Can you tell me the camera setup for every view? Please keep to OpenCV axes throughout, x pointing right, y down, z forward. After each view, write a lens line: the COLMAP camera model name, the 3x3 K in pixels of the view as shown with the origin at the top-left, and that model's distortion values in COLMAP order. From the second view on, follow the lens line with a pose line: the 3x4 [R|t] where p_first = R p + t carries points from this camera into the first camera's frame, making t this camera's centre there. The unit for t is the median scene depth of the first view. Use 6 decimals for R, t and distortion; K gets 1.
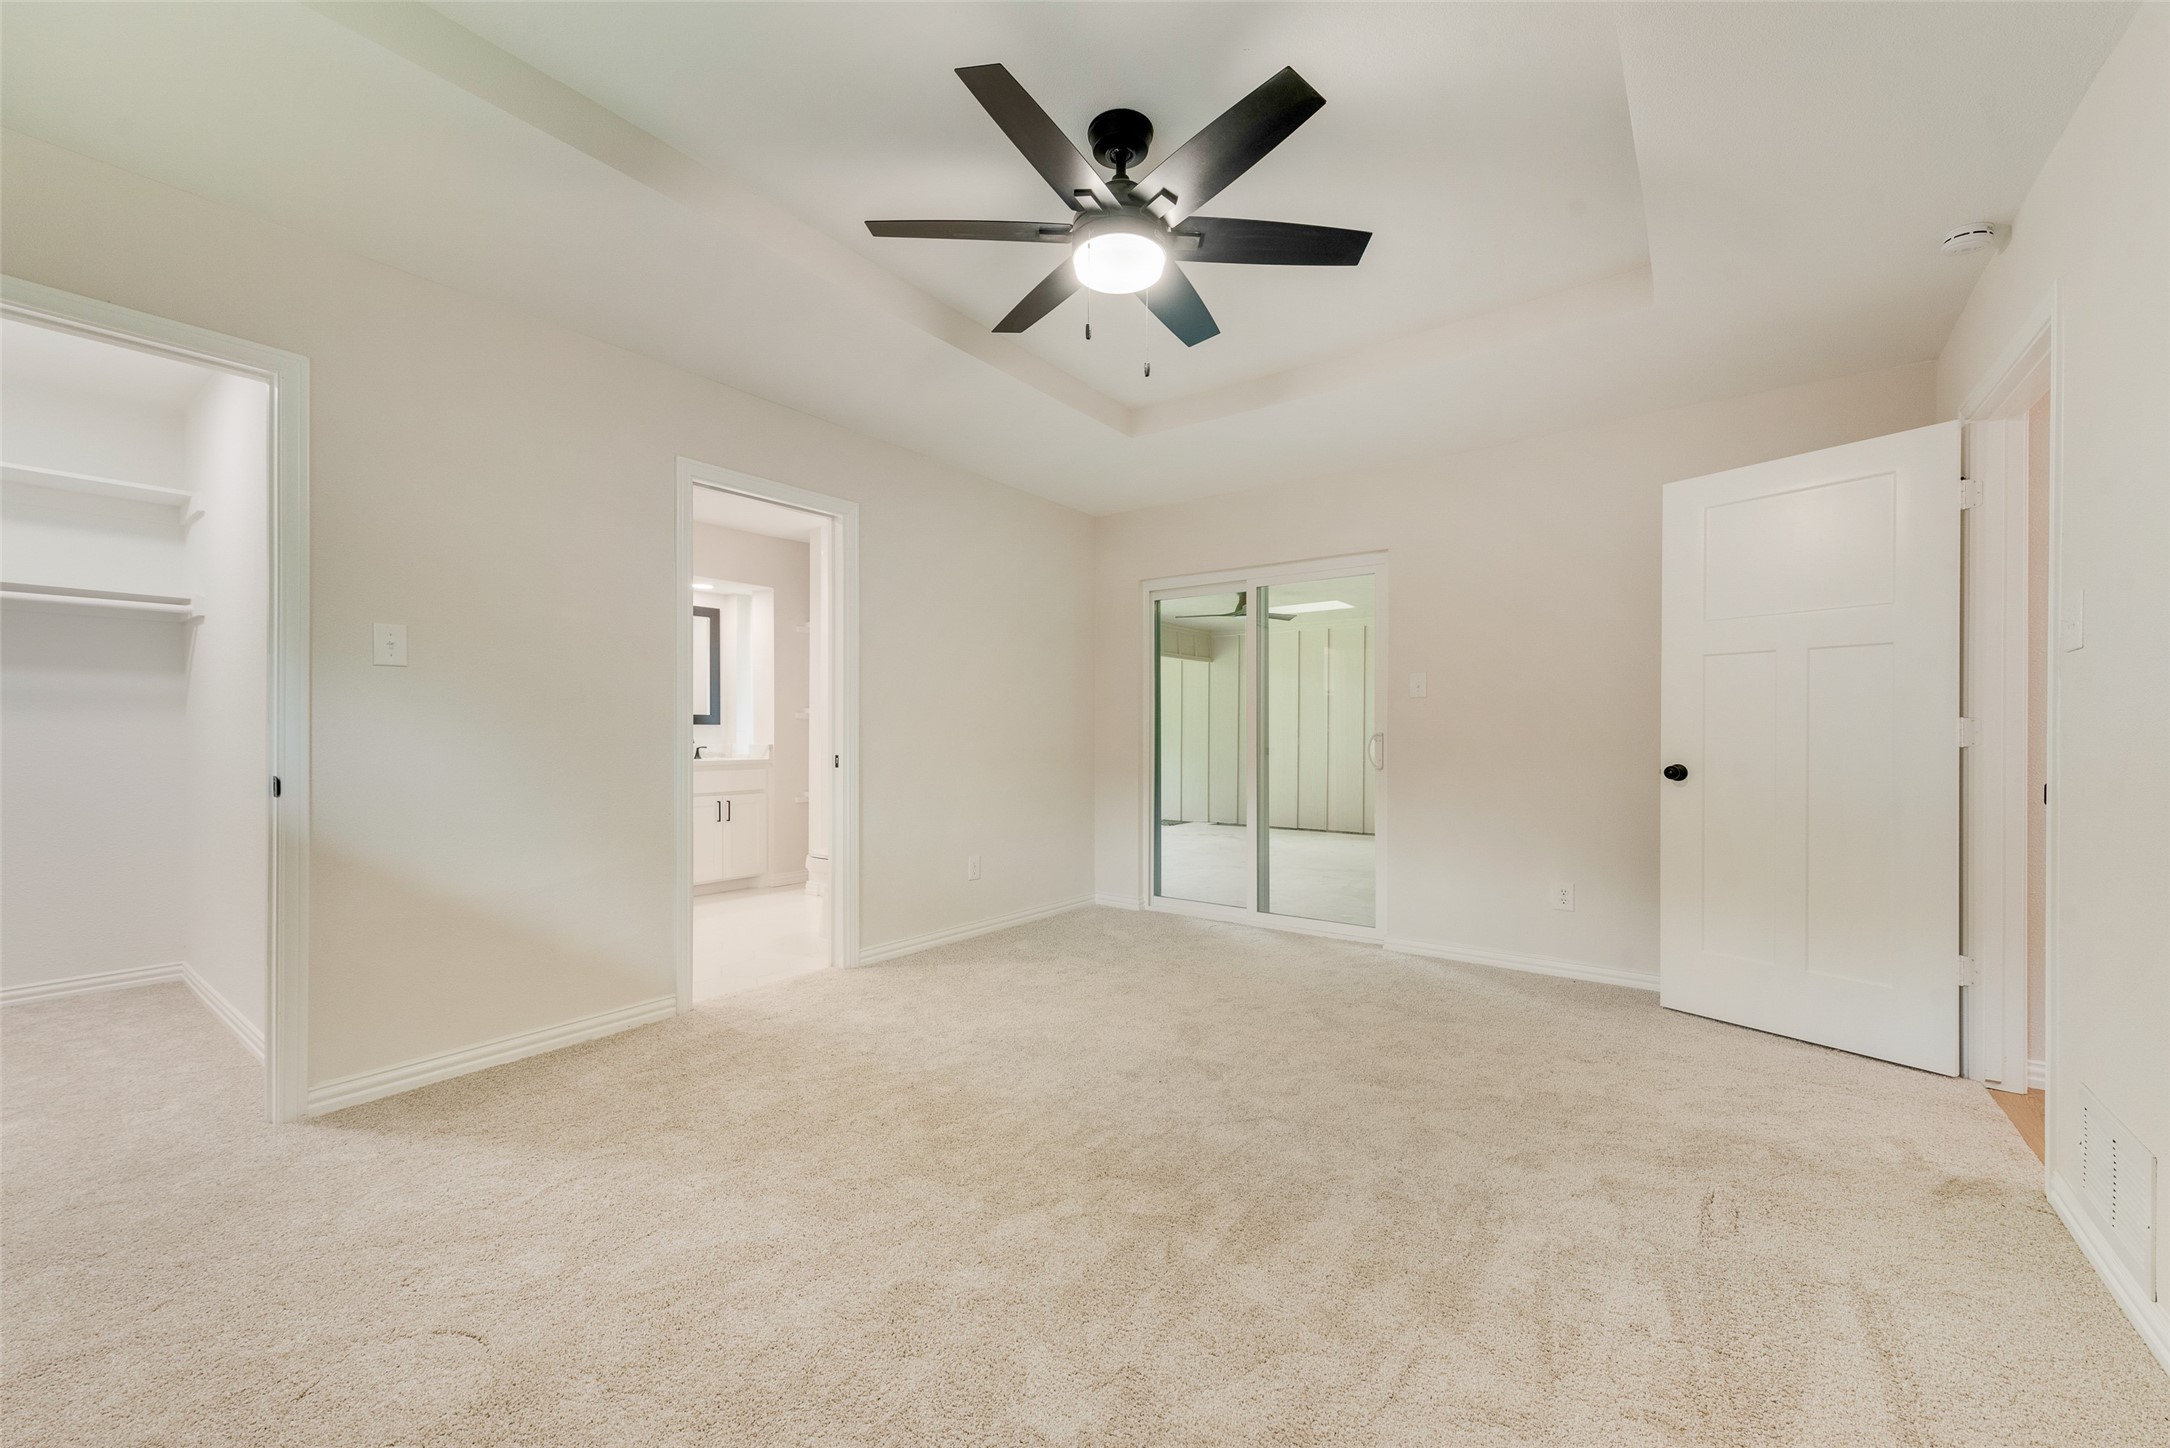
lens RADIAL K [[848.9, 0, 1085.4], [0, 848.9, 732.3], [0, 0, 1]] dist [0.016733, -0.005103]
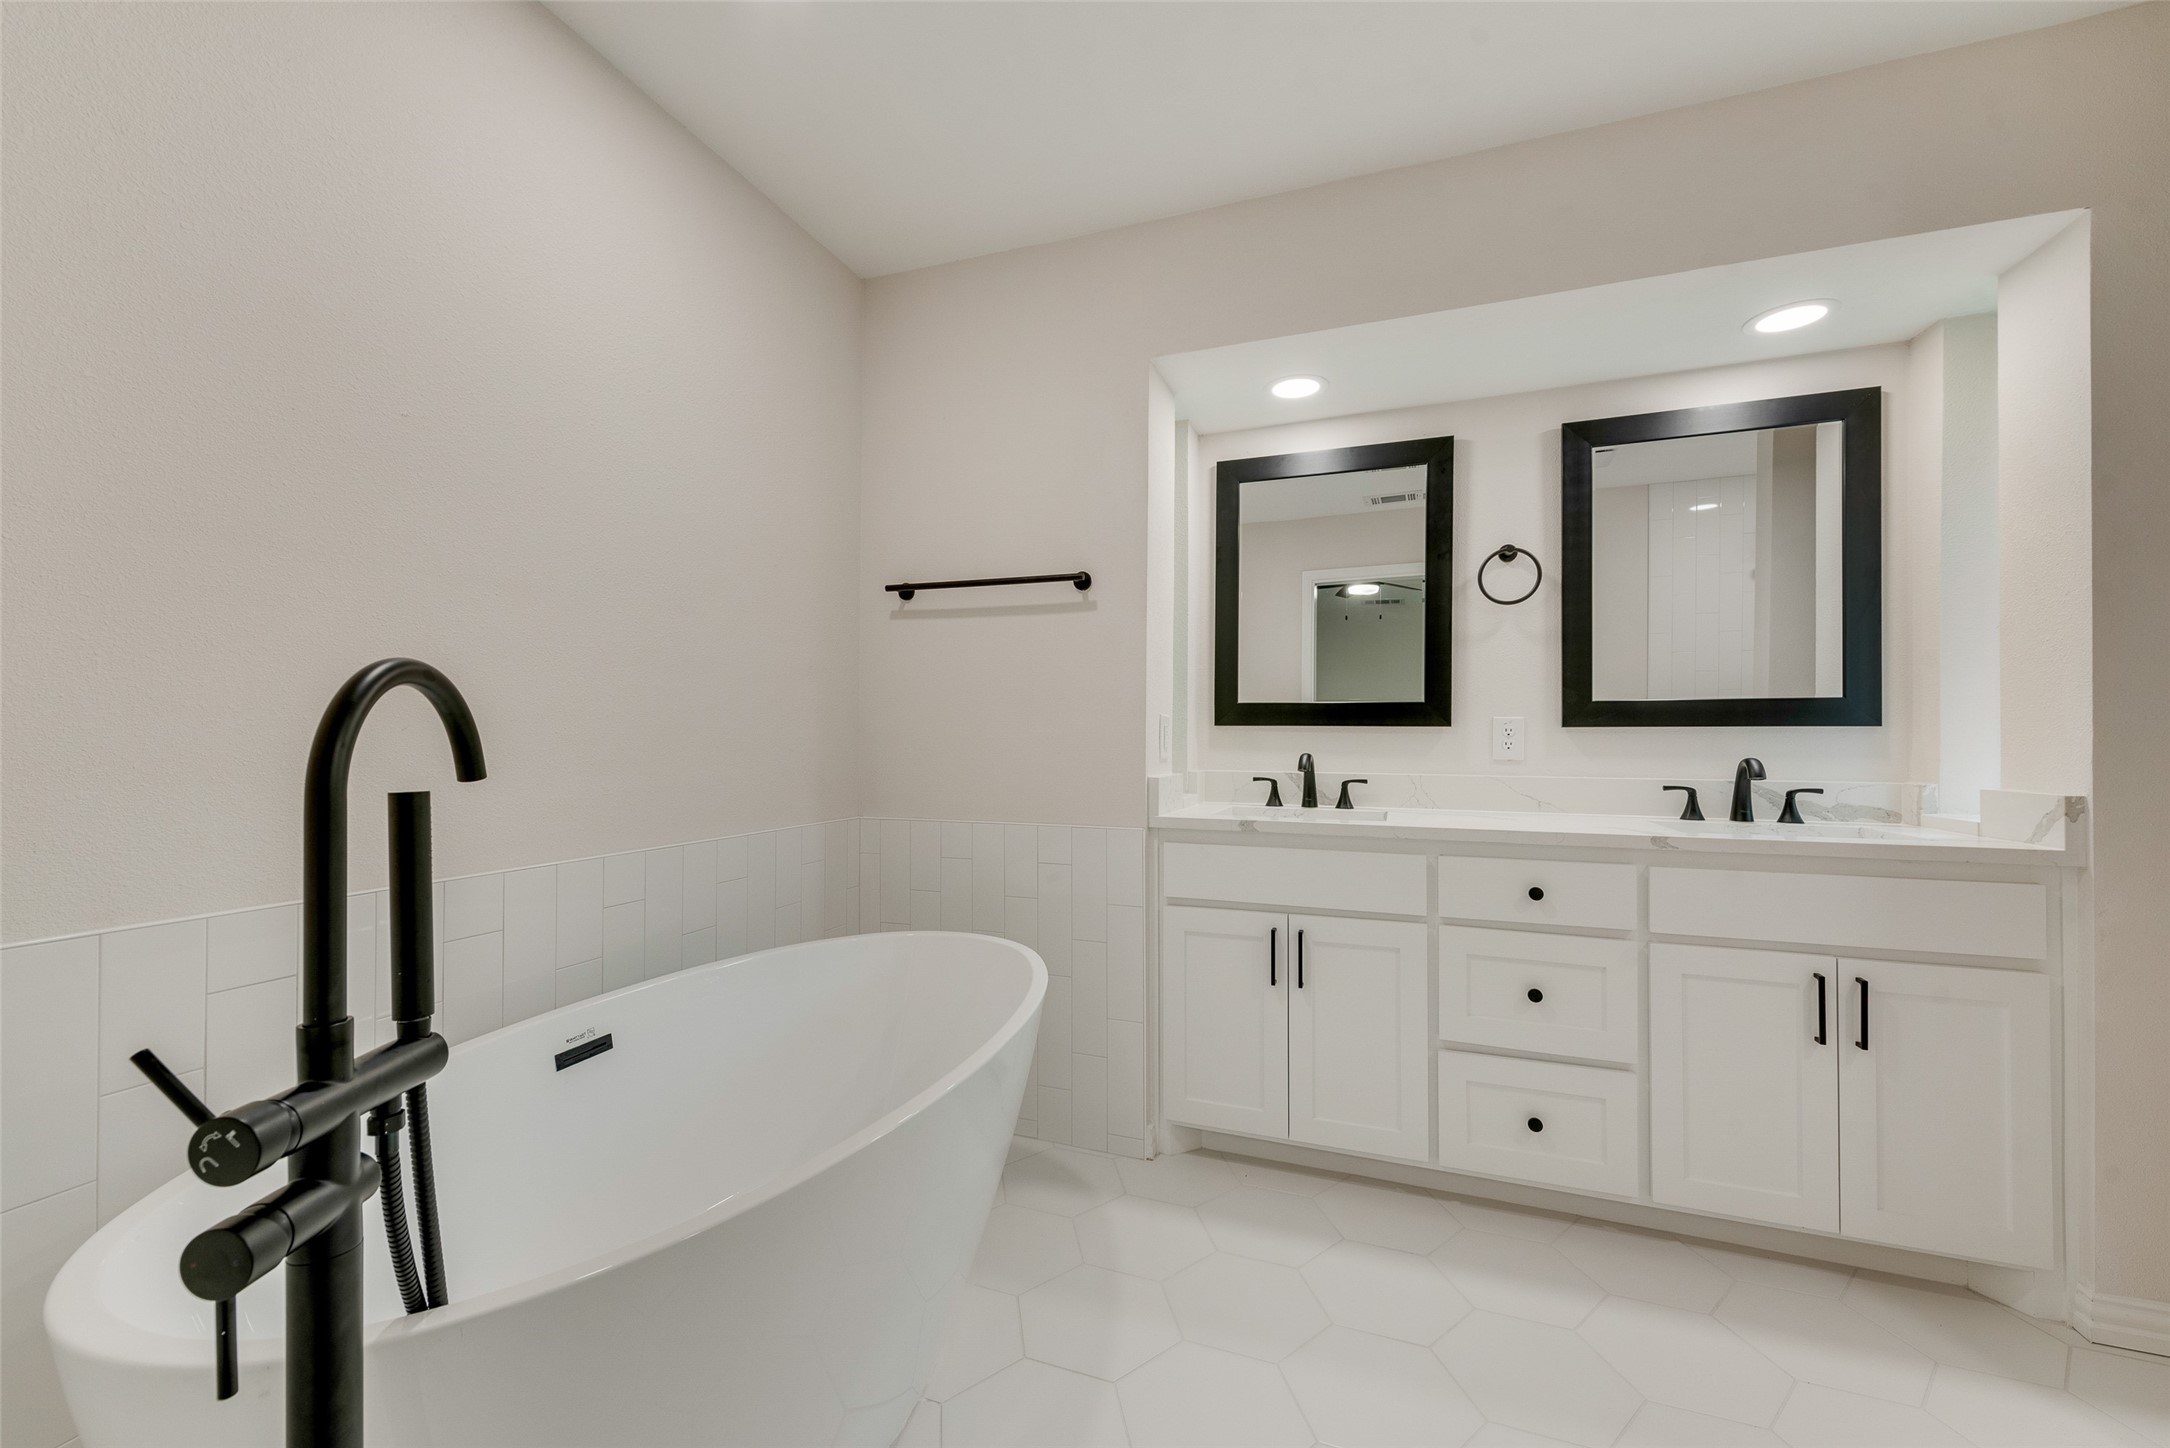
lens RADIAL K [[848.9, 0, 1085.4], [0, 848.9, 732.3], [0, 0, 1]] dist [0.016733, -0.005103]
pose [[0.266702, -0.011613, -0.963709, -0.192719], [-0.001052, 0.999923, -0.012341, -0.002026], [0.963779, 0.004306, 0.266669, 0.629321]]
